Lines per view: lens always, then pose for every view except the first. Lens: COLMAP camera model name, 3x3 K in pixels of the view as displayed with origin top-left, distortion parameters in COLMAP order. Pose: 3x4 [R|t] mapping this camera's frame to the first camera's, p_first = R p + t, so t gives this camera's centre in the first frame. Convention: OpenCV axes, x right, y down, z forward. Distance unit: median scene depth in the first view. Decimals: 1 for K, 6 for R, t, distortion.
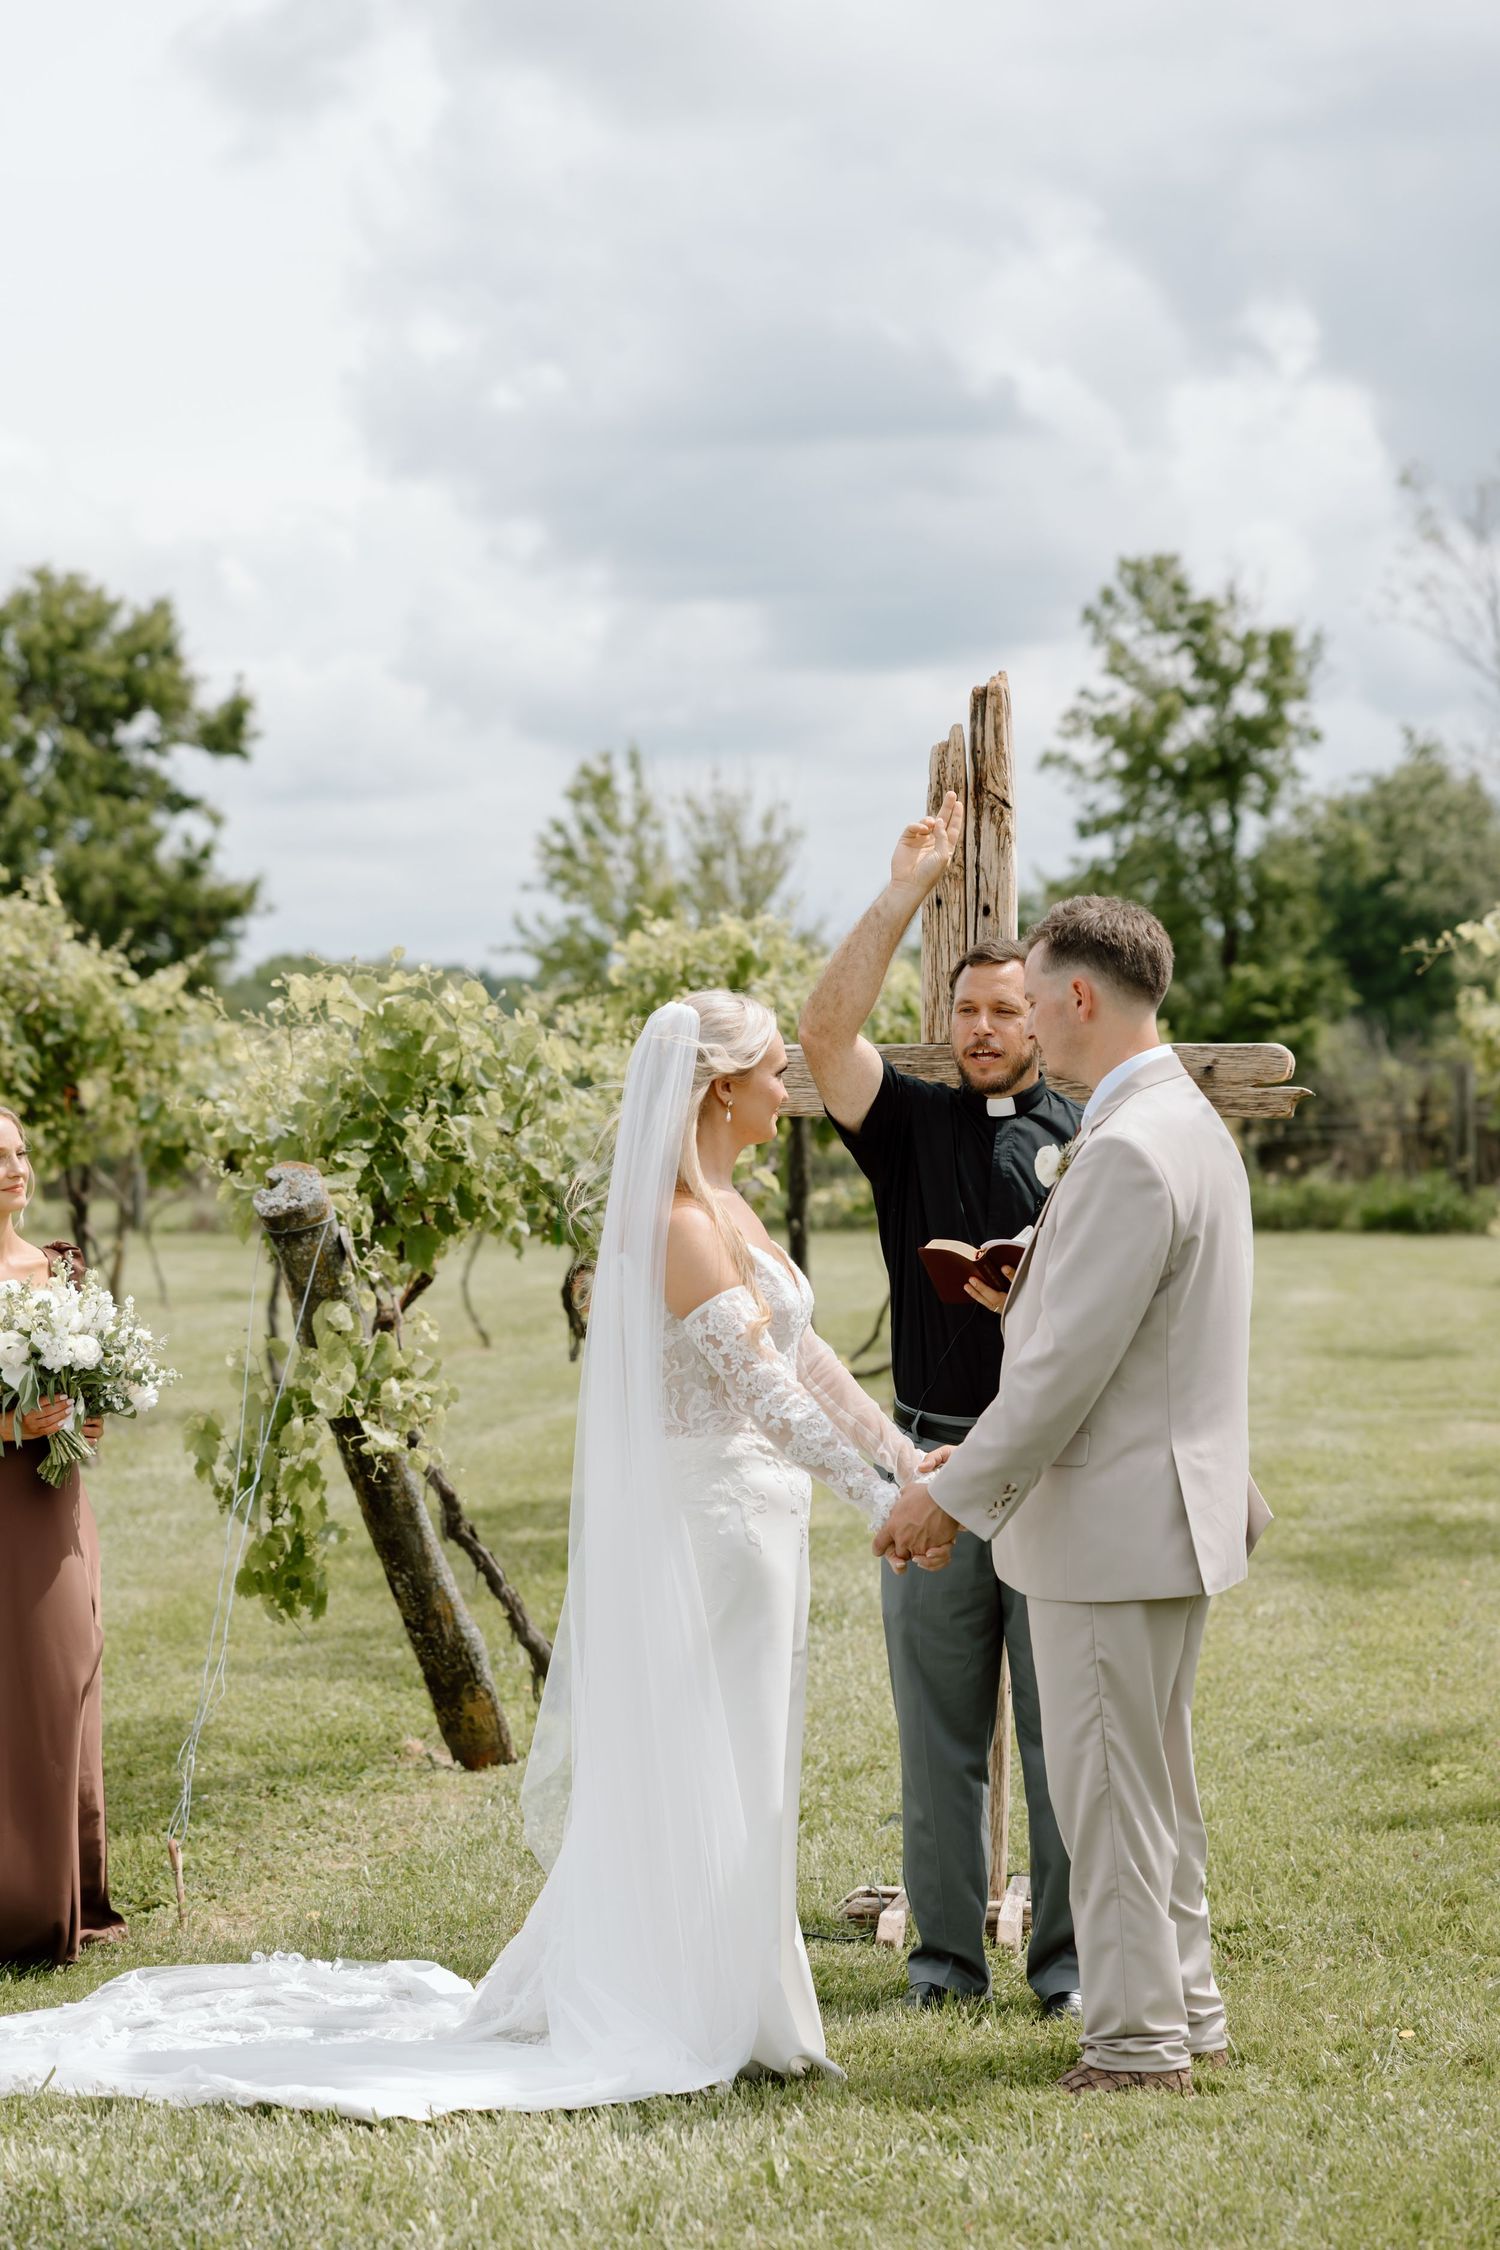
lens RADIAL K [[4549.3, 0, 786.9], [0, 4549.3, 1122.8], [0, 0, 1]] dist [0.017349, 0.059771]
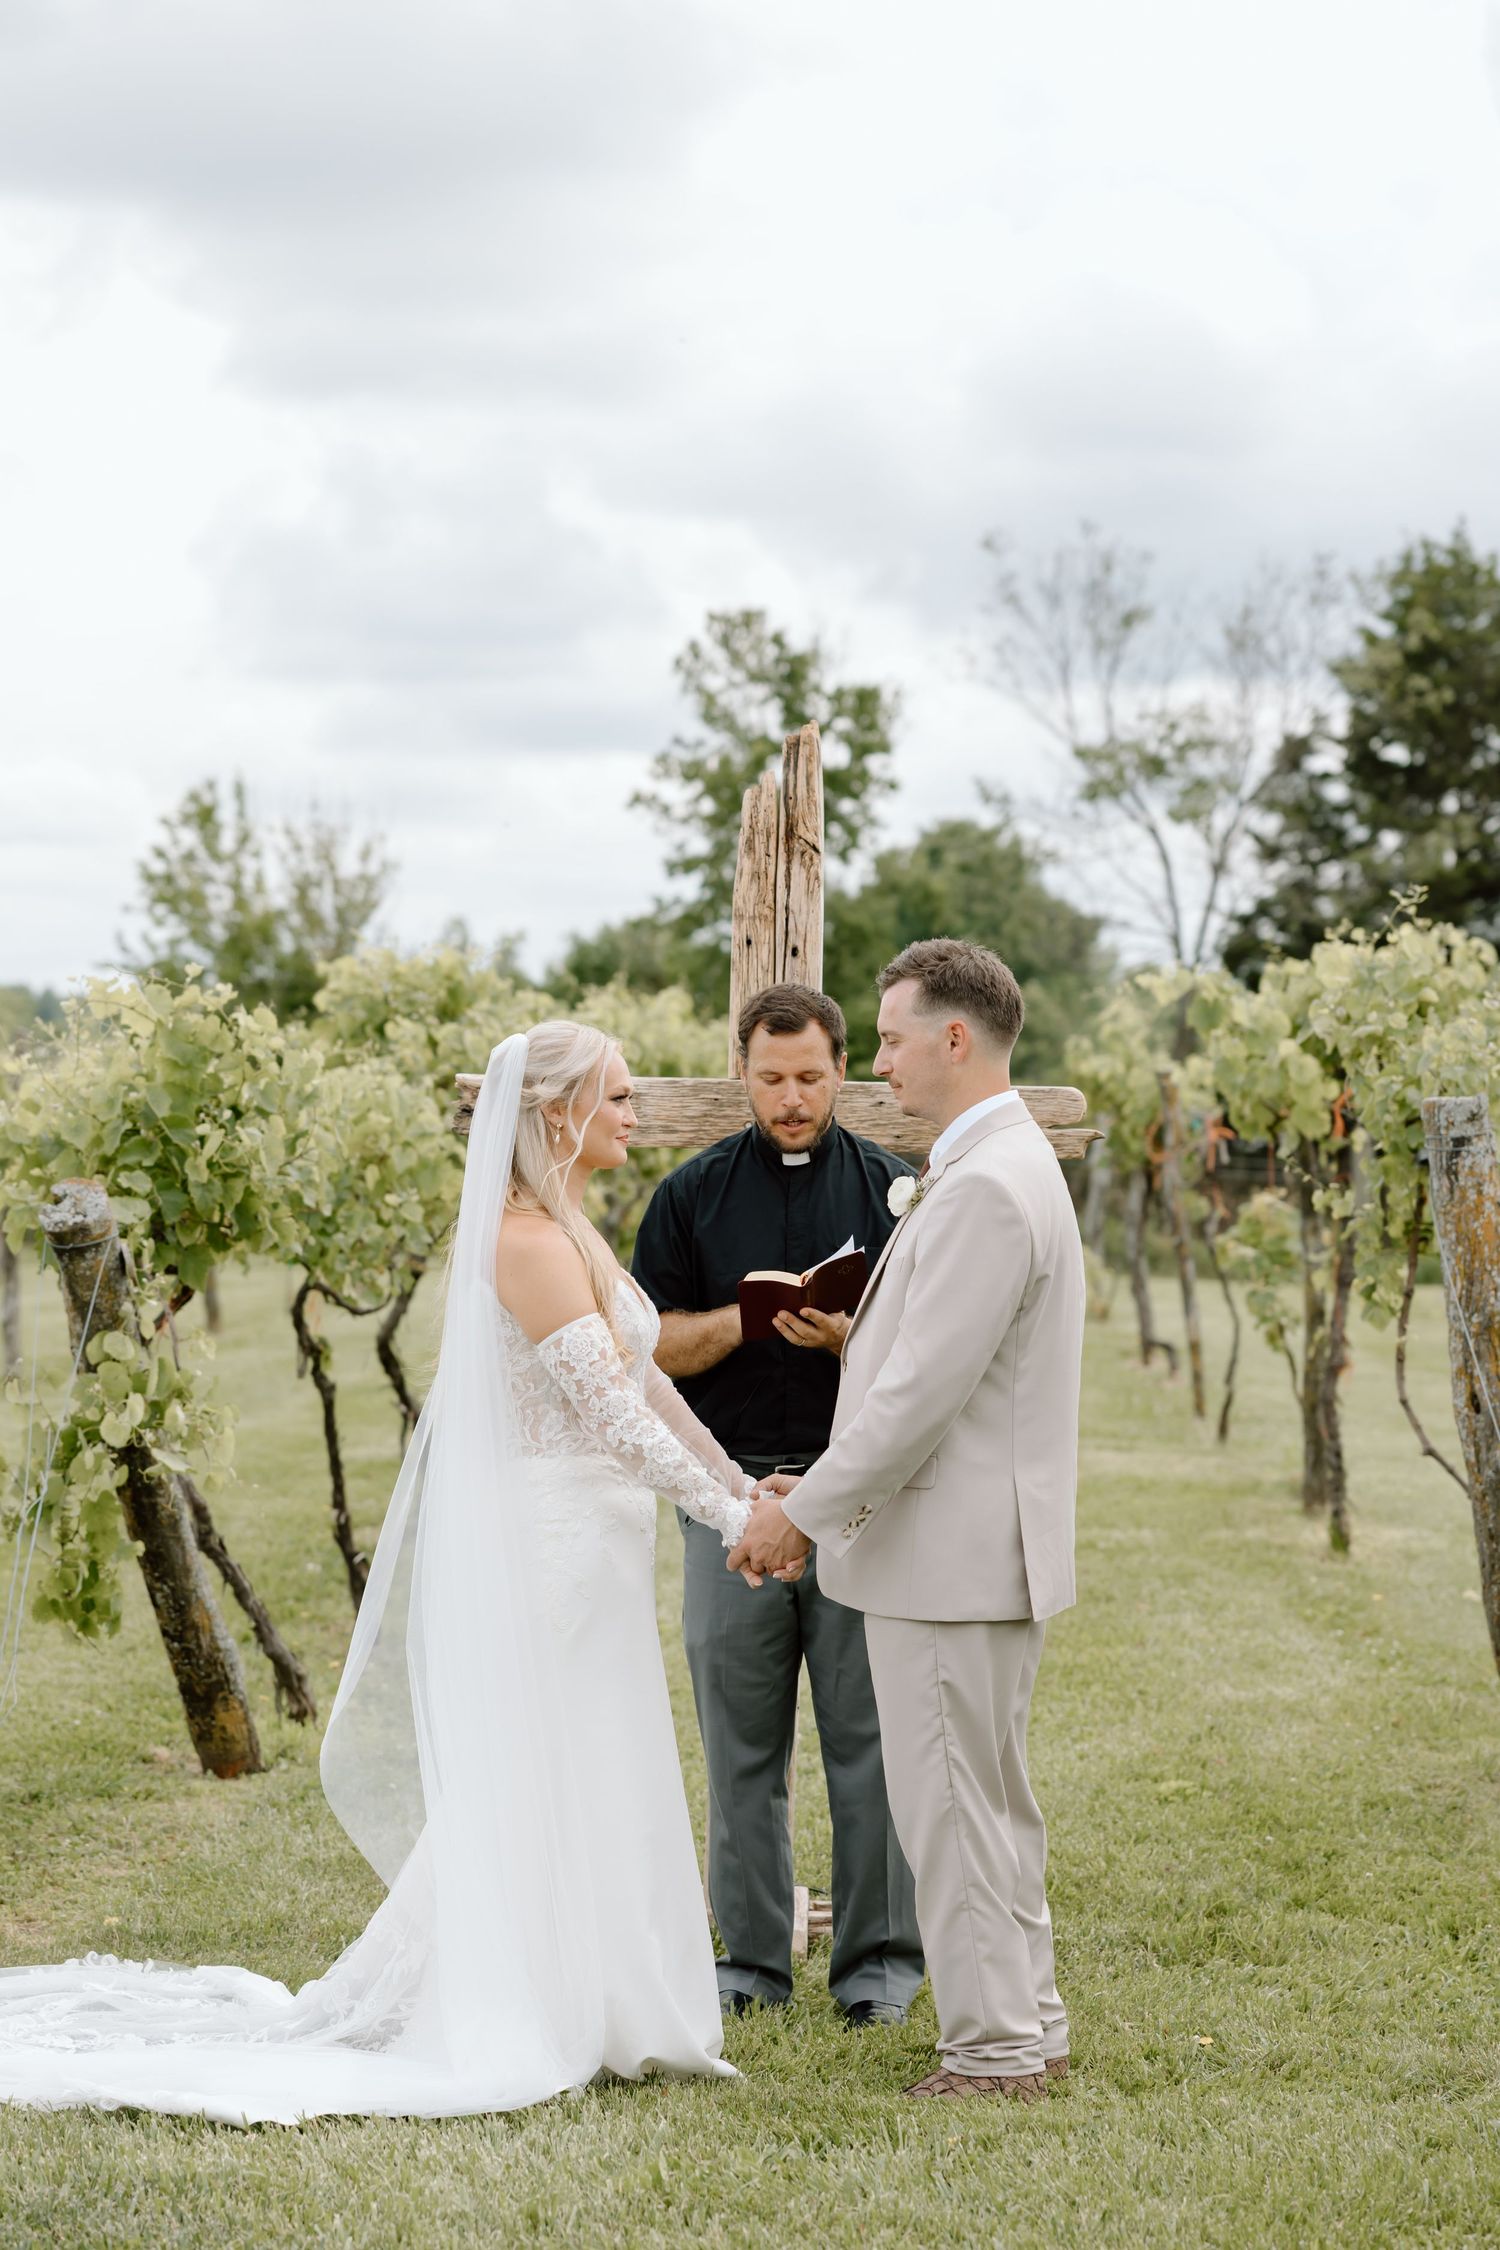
lens RADIAL K [[4407.9, 0, 750.0], [0, 4407.9, 1125.0], [0, 0, 1]] dist [0.020235, 0.129755]
pose [[0.994651, 0.023828, 0.100508, -0.054744], [-0.023254, 0.999706, -0.006883, -0.000114], [-0.100642, 0.004509, 0.994912, 0.003624]]
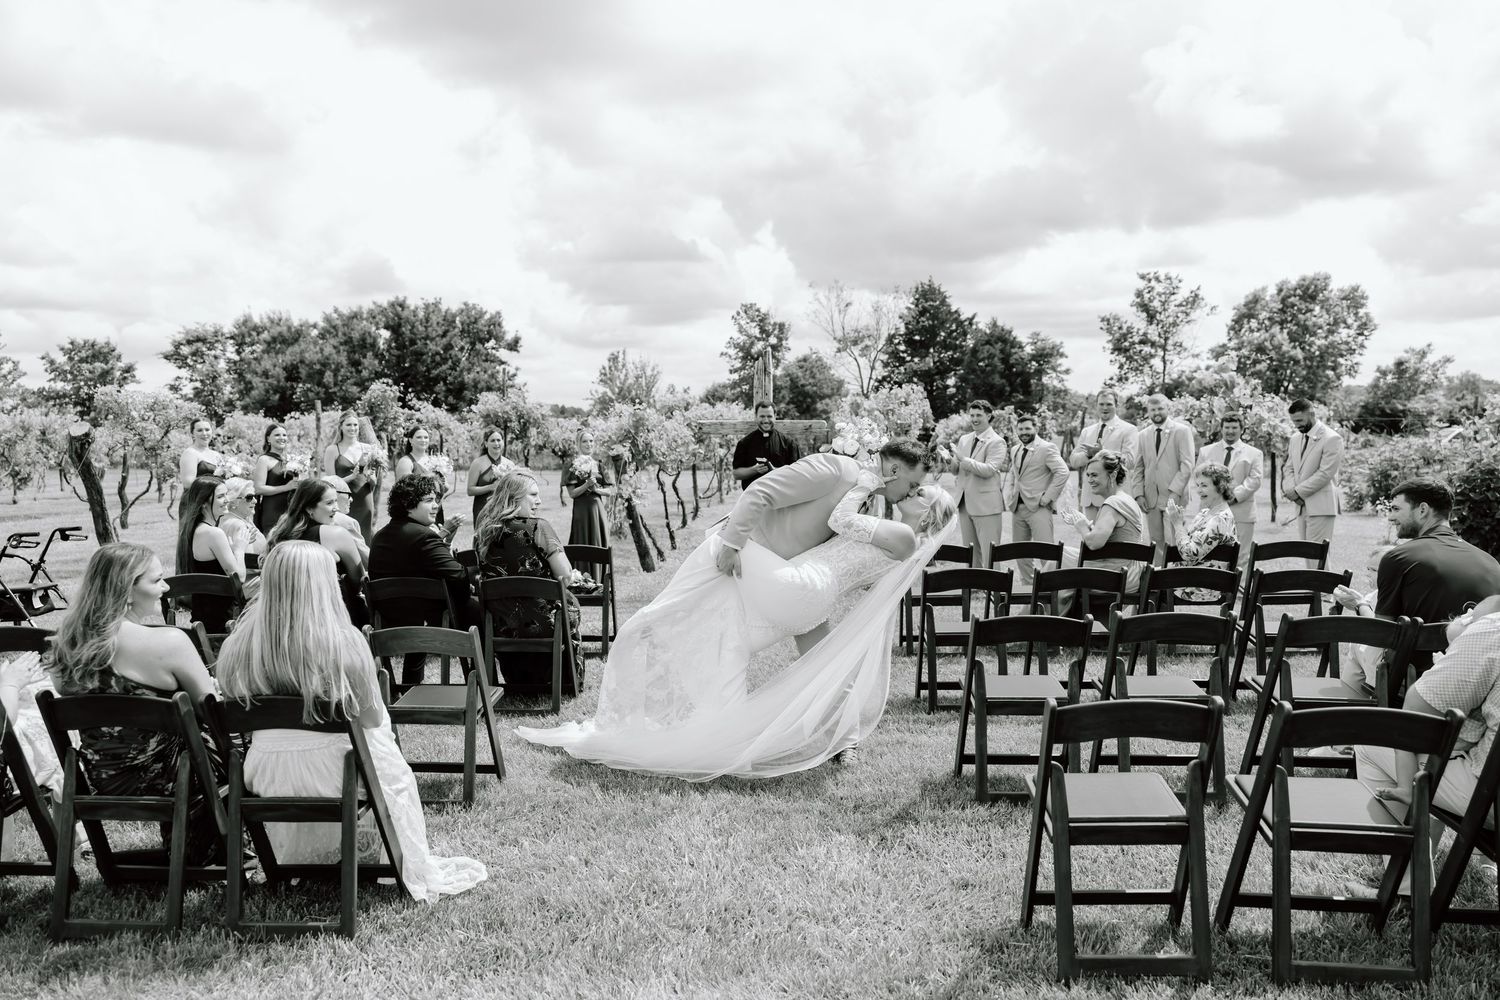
lens RADIAL K [[1240.3, 0, 797.1], [0, 1240.3, 444.0], [0, 0, 1]] dist [0.003936, 0.003547]
pose [[0.990590, 0.000697, 0.136863, -0.093164], [-0.000206, 0.999994, -0.003599, 0.012128], [-0.136865, 0.003537, 0.990583, -0.321372]]
